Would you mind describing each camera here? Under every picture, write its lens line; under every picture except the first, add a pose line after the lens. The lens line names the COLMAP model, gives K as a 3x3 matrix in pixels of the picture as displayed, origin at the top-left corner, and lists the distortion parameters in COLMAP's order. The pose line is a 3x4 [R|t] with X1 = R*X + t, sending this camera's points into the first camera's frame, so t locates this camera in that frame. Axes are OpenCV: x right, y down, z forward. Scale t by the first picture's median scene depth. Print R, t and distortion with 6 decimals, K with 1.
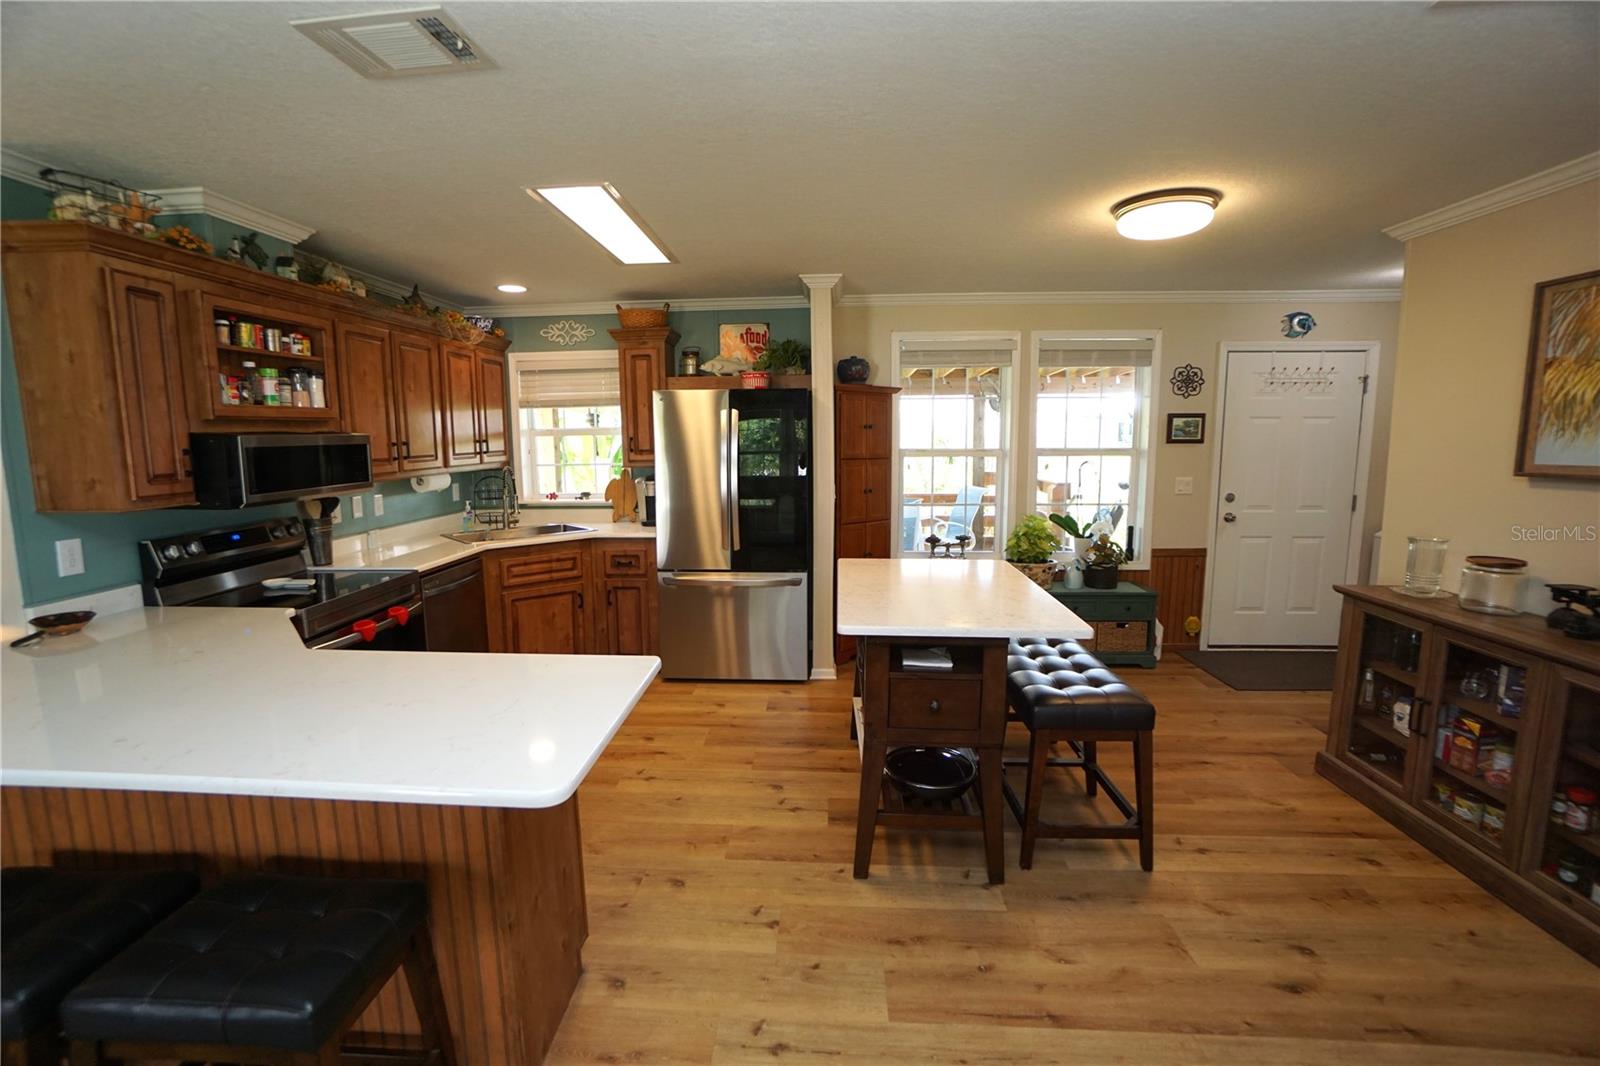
lens RADIAL K [[706.5, 0, 777.2], [0, 706.5, 527.5], [0, 0, 1]] dist [-0.061540, 0.022087]
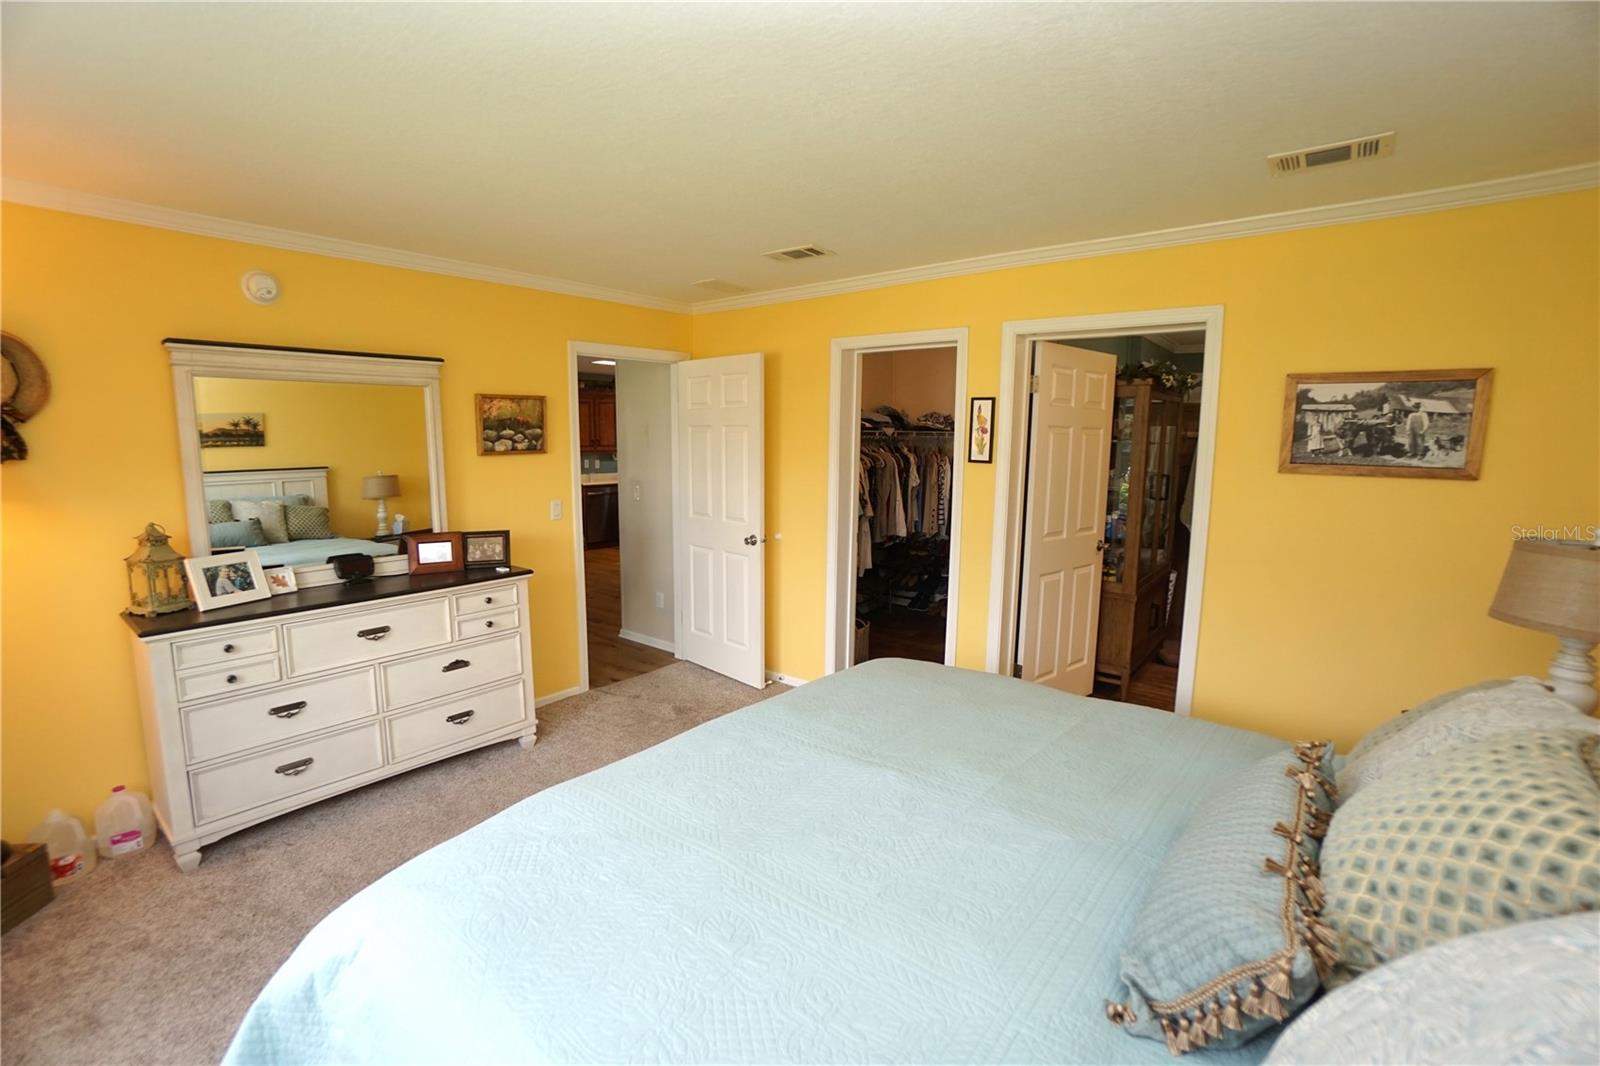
lens RADIAL K [[706.5, 0, 771.6], [0, 706.5, 524.0], [0, 0, 1]] dist [-0.061540, 0.022087]
pose [[0.813173, 0.087590, -0.575393, 1.794074], [-0.093528, 0.995429, 0.019352, 0.095148], [0.574457, 0.038079, 0.817648, -0.912994]]
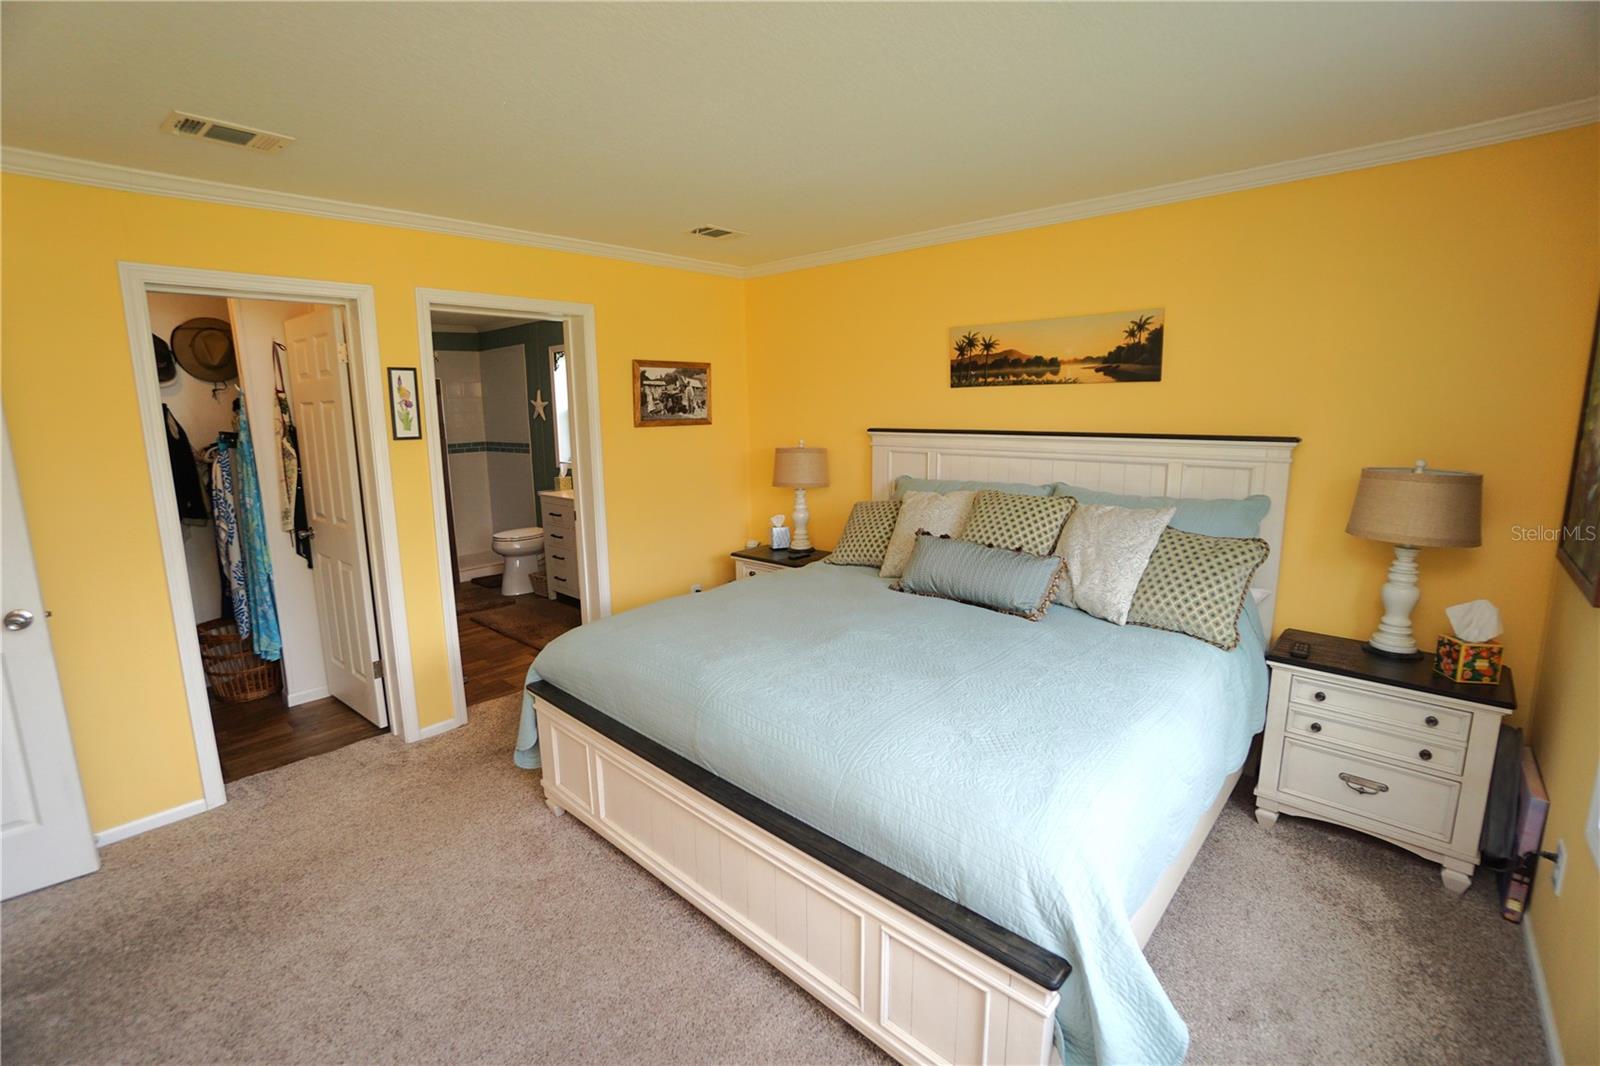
lens RADIAL K [[706.5, 0, 785.6], [0, 706.5, 526.1], [0, 0, 1]] dist [-0.061540, 0.022087]
pose [[0.629533, -0.134491, 0.765245, 1.005359], [0.119391, 0.989952, 0.075765, 0.101691], [-0.767746, 0.043667, 0.639265, -0.872565]]
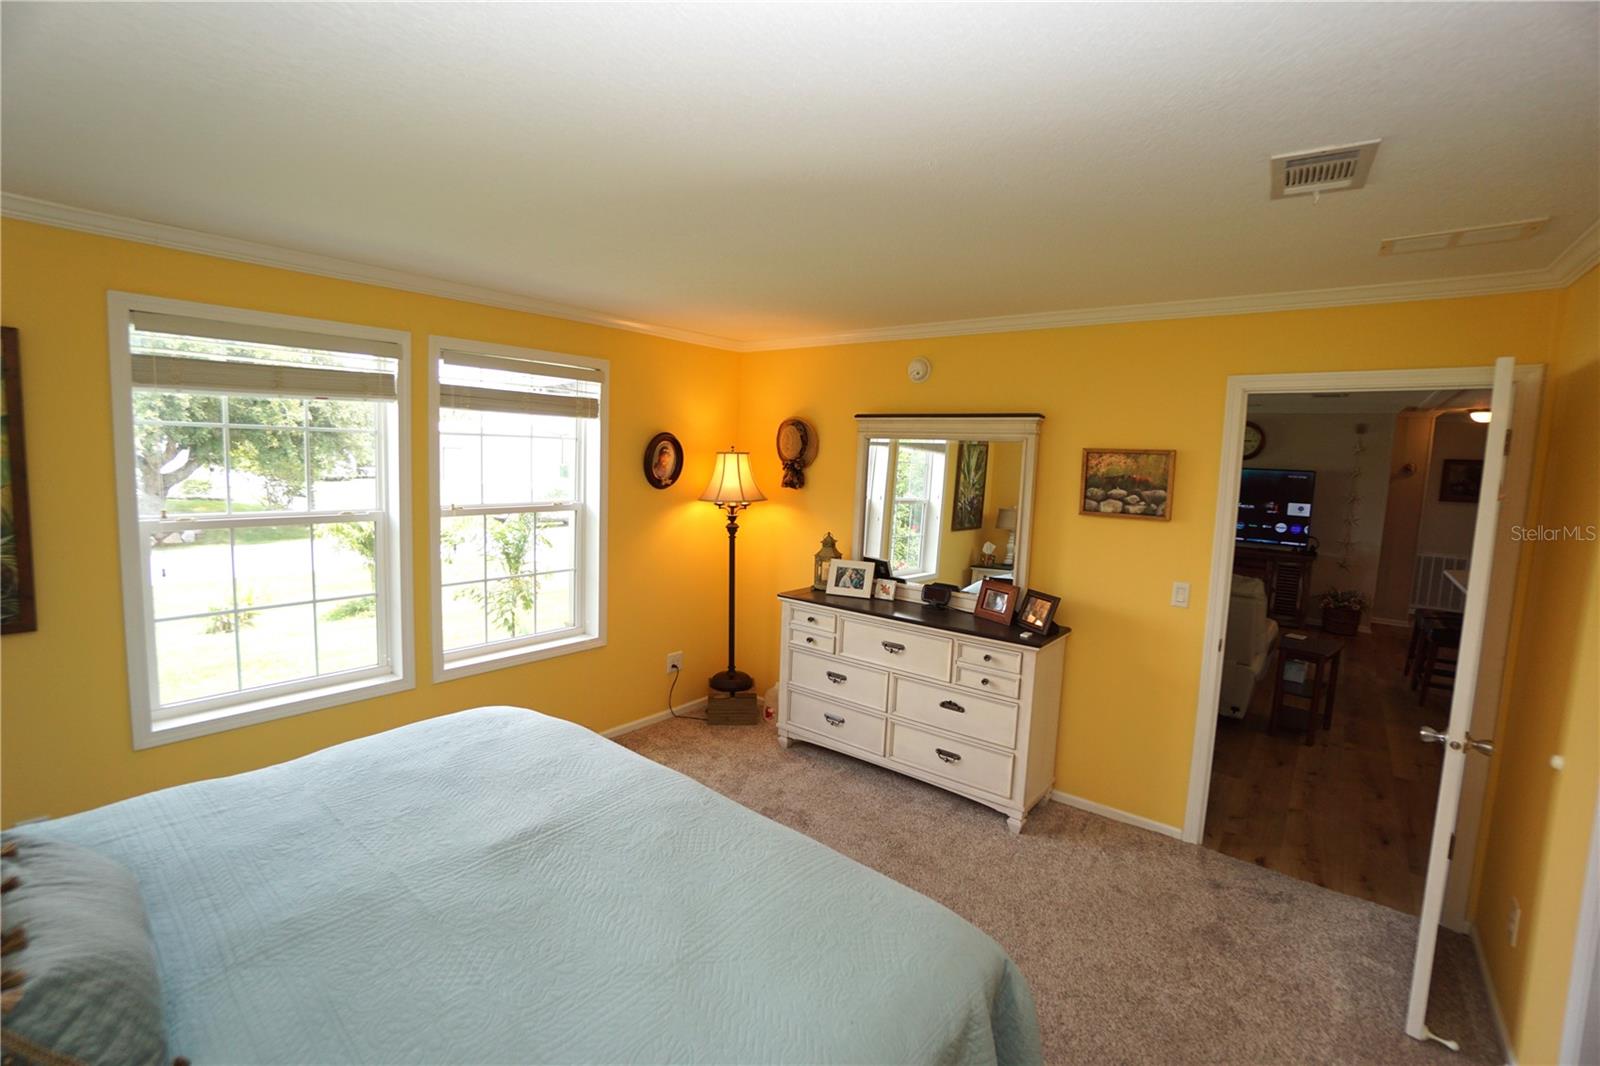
lens RADIAL K [[706.5, 0, 782.2], [0, 706.5, 526.3], [0, 0, 1]] dist [-0.061540, 0.022087]
pose [[-0.568710, 0.078050, -0.818826, 1.857465], [-0.141964, 0.971235, 0.191177, -0.066106], [0.810194, 0.224969, -0.541271, -0.067492]]
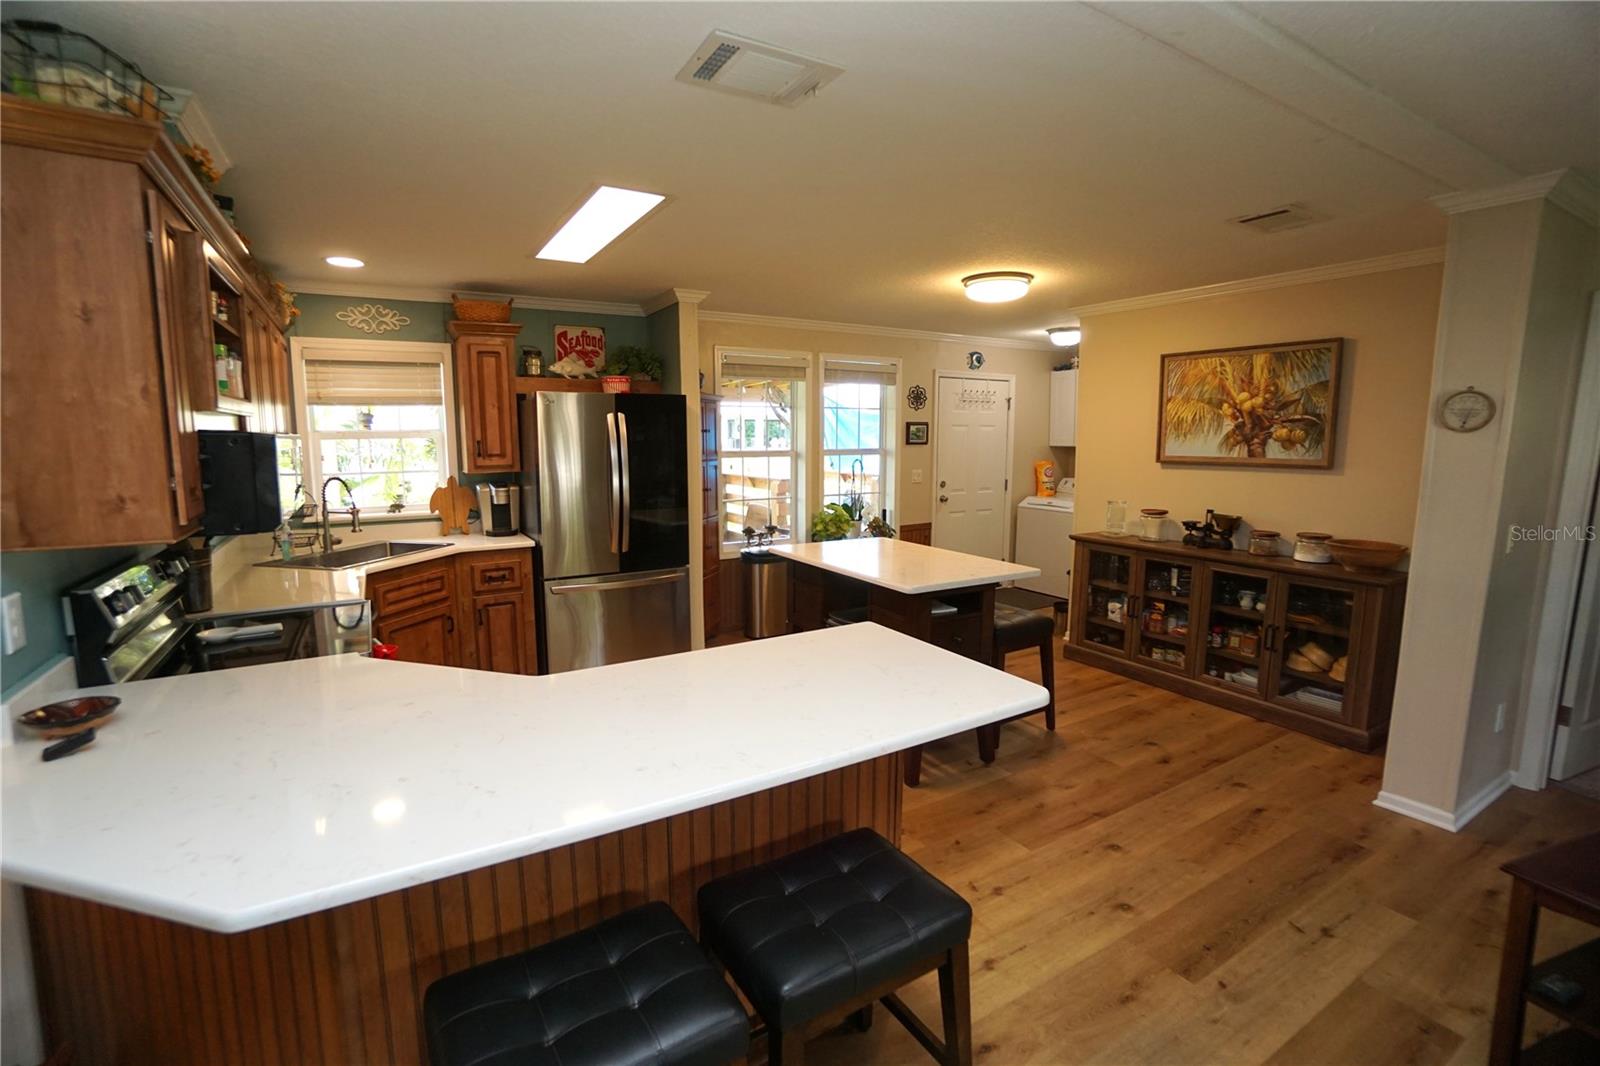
lens RADIAL K [[706.5, 0, 779.0], [0, 706.5, 524.0], [0, 0, 1]] dist [-0.061540, 0.022087]
pose [[0.825132, -0.064134, 0.561287, -0.570887], [0.070217, 0.997474, 0.010748, -0.003478], [-0.560559, 0.030543, 0.827551, 0.048594]]
